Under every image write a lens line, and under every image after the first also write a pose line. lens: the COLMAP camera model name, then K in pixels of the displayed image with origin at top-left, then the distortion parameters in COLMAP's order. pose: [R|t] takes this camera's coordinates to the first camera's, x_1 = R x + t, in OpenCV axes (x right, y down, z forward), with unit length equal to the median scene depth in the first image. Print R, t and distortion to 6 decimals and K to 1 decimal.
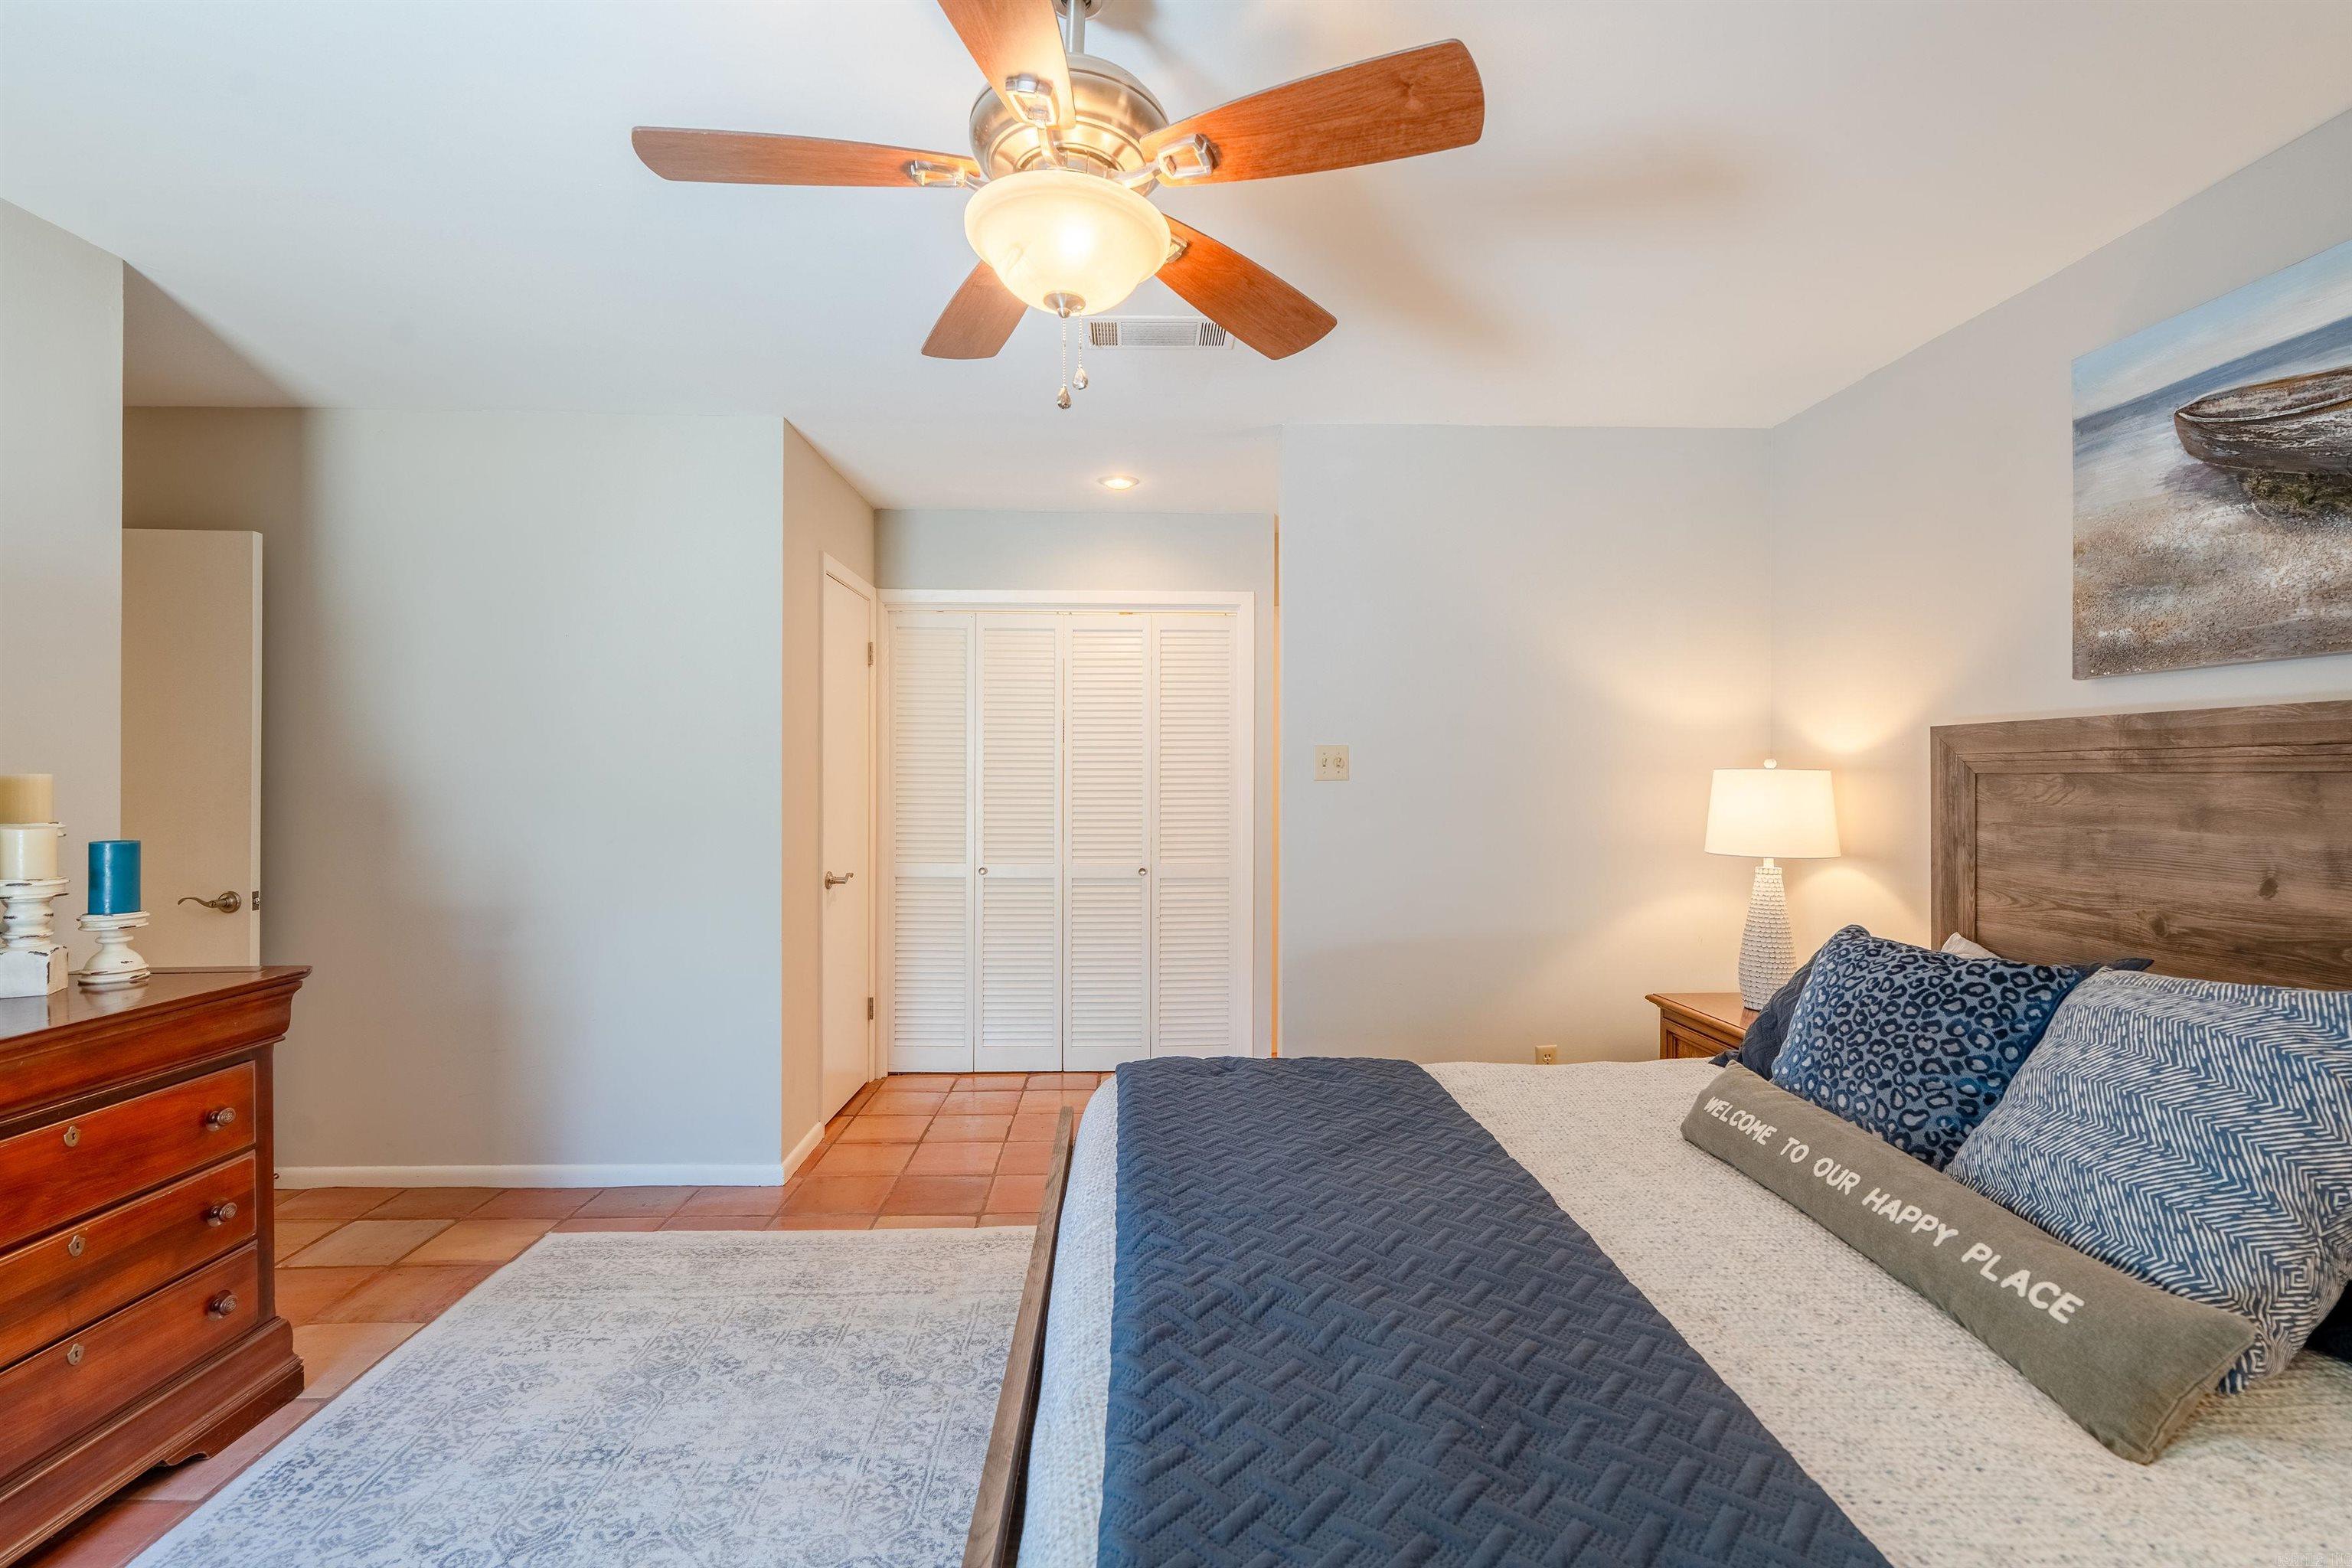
lens RADIAL K [[1055.7, 0, 1167.1], [0, 1055.7, 782.8], [0, 0, 1]] dist [-0.001393, 0.000358]
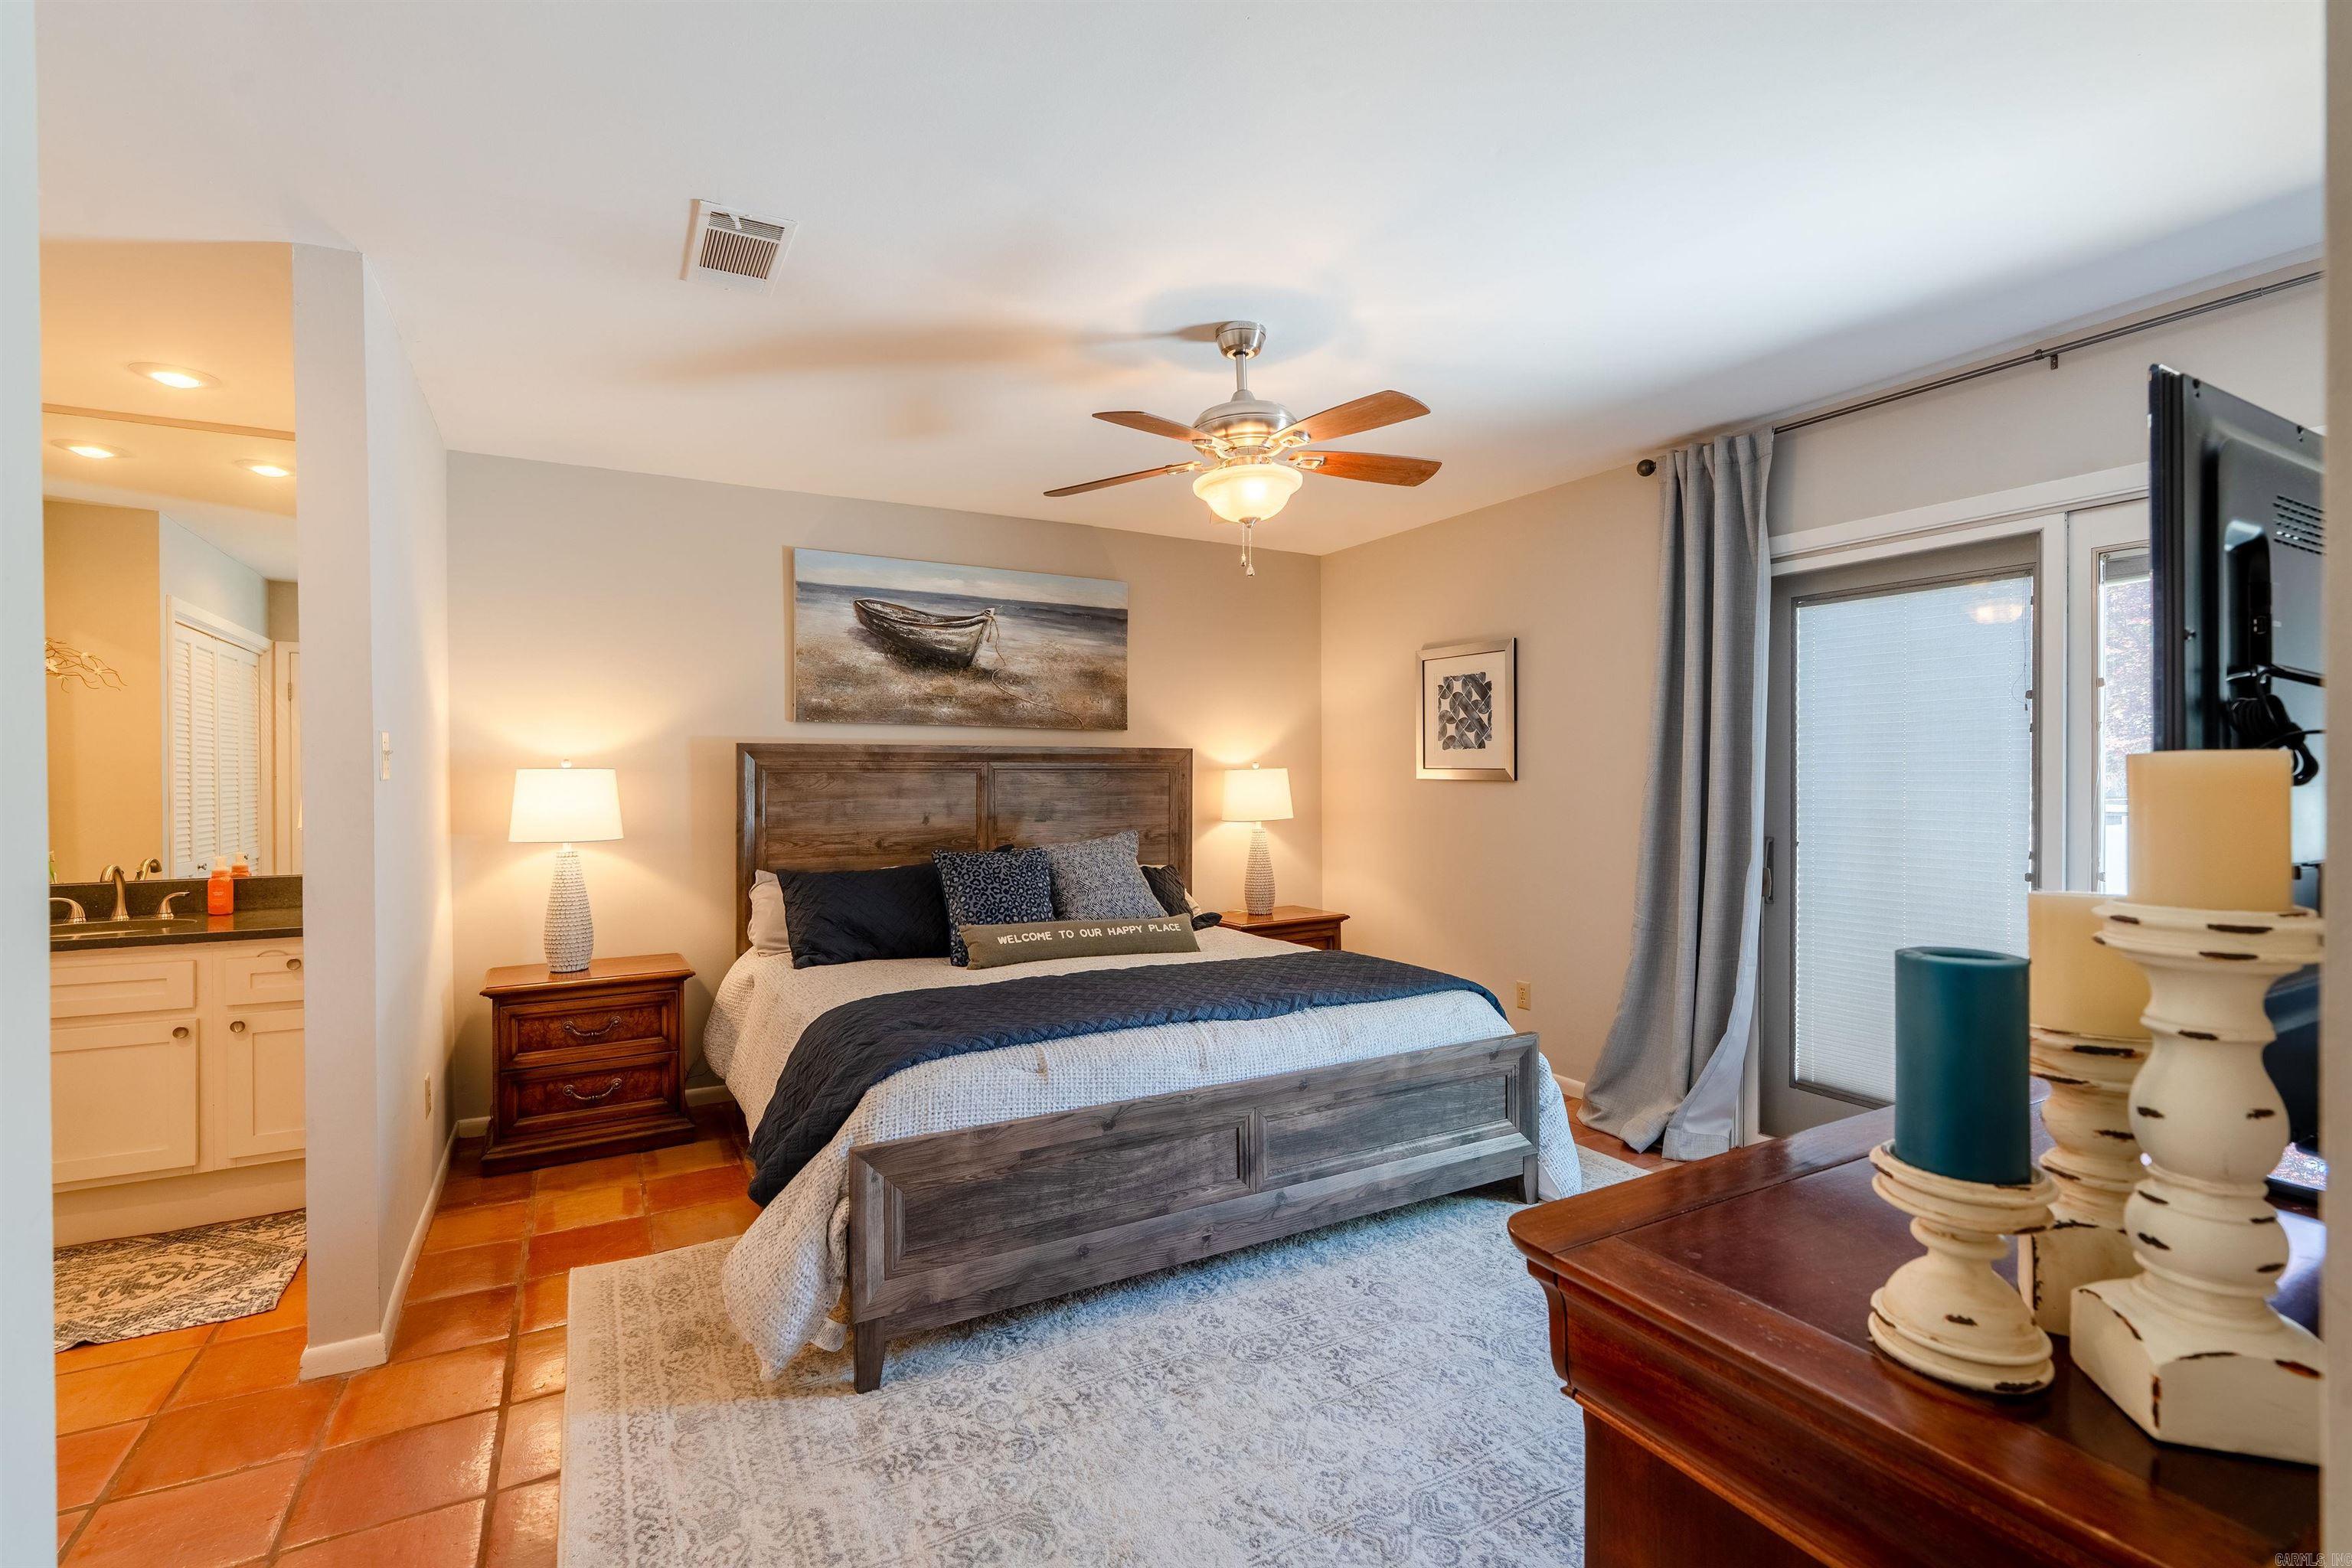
lens RADIAL K [[1053.6, 0, 1173.3], [0, 1053.6, 781.7], [0, 0, 1]] dist [-0.007187, 0.003165]
pose [[-0.455133, -0.006323, 0.890401, -1.212925], [0.007038, 0.999918, 0.010698, -0.009586], [-0.890396, 0.011135, -0.455051, 1.410323]]
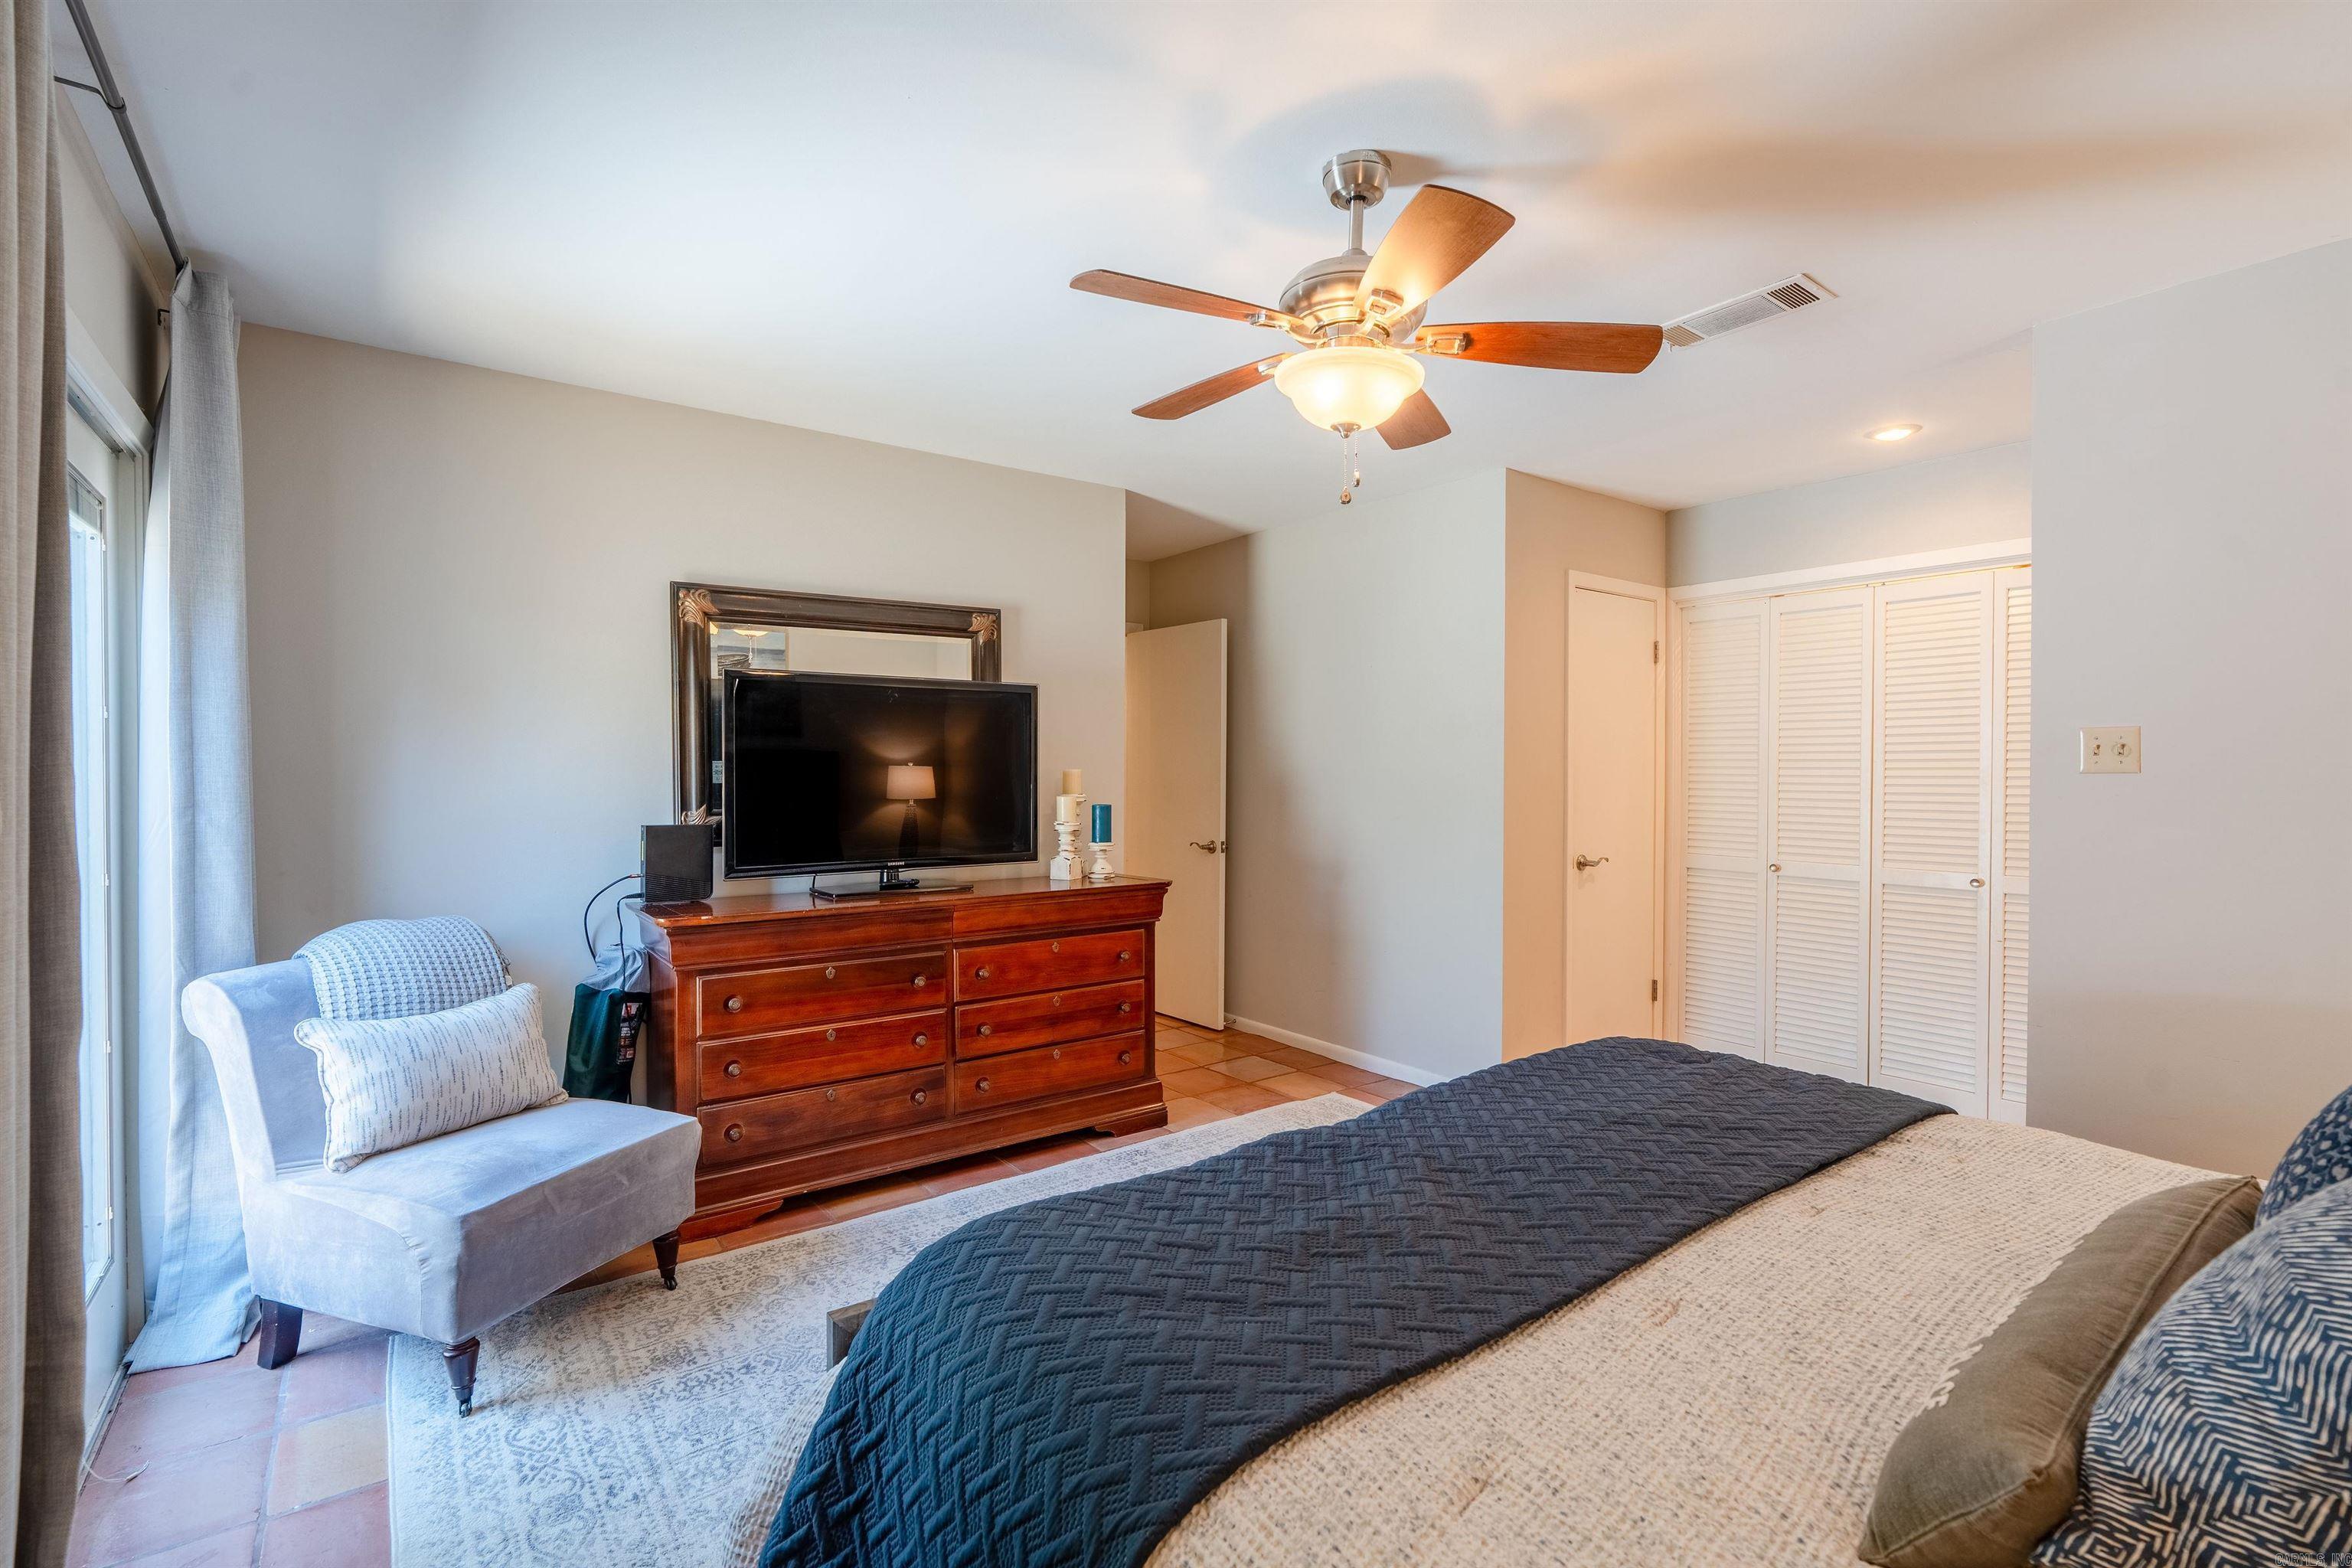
lens RADIAL K [[1053.6, 0, 1173.3], [0, 1053.6, 781.7], [0, 0, 1]] dist [-0.007187, 0.003165]
pose [[0.573112, 0.007478, -0.819443, 0.647120], [-0.002804, 0.999970, 0.007164, 0.000338], [0.819472, -0.001808, 0.573116, 0.018476]]
